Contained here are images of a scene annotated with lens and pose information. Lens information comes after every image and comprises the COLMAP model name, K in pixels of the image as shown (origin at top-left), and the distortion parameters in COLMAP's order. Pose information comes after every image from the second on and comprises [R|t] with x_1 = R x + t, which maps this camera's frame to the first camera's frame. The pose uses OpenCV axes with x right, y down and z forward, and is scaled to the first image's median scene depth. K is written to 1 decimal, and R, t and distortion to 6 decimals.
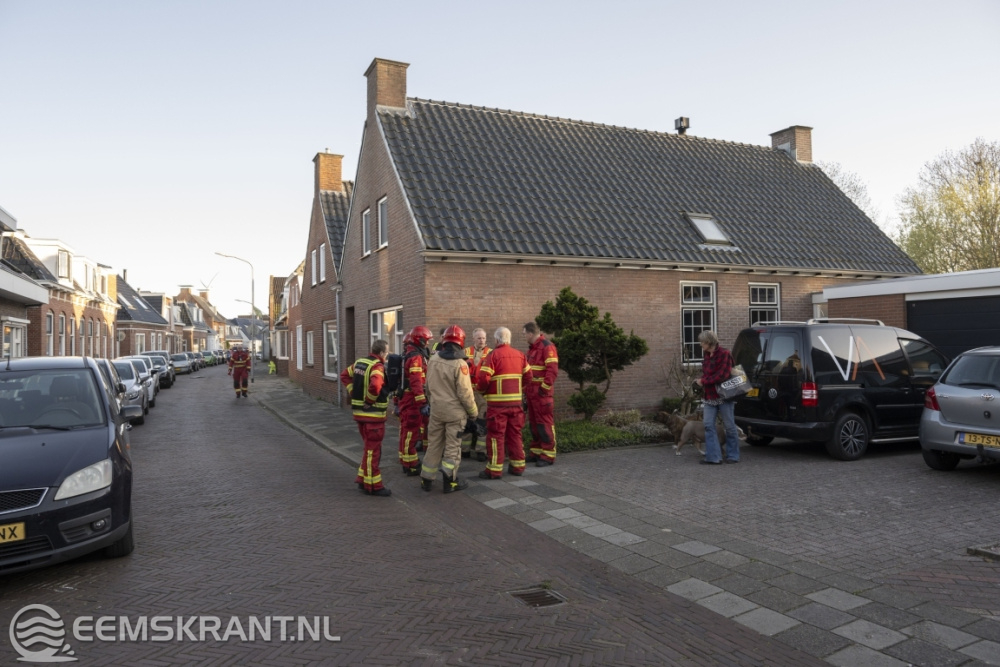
lens RADIAL K [[673.6, 0, 497.9], [0, 673.6, 341.6], [0, 0, 1]] dist [-0.001595, -0.003440]
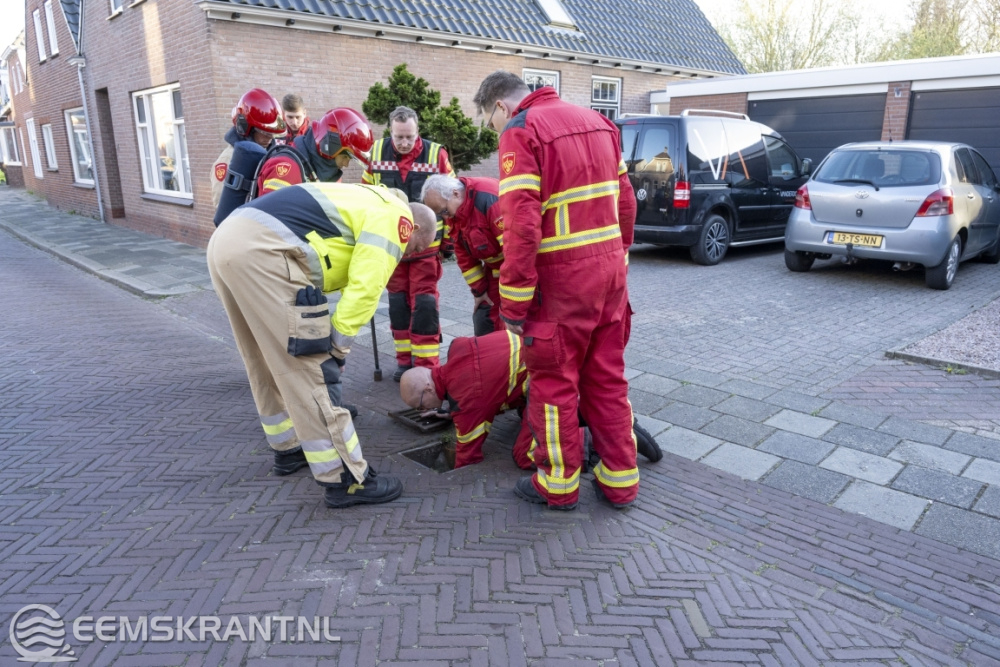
lens RADIAL K [[673.6, 0, 503.1], [0, 673.6, 333.1], [0, 0, 1]] dist [-0.001595, -0.003440]
pose [[0.954051, -0.063120, 0.292921, -0.048212], [-0.014145, 0.966985, 0.254442, 0.029756], [-0.299310, -0.246894, 0.921660, 0.174756]]
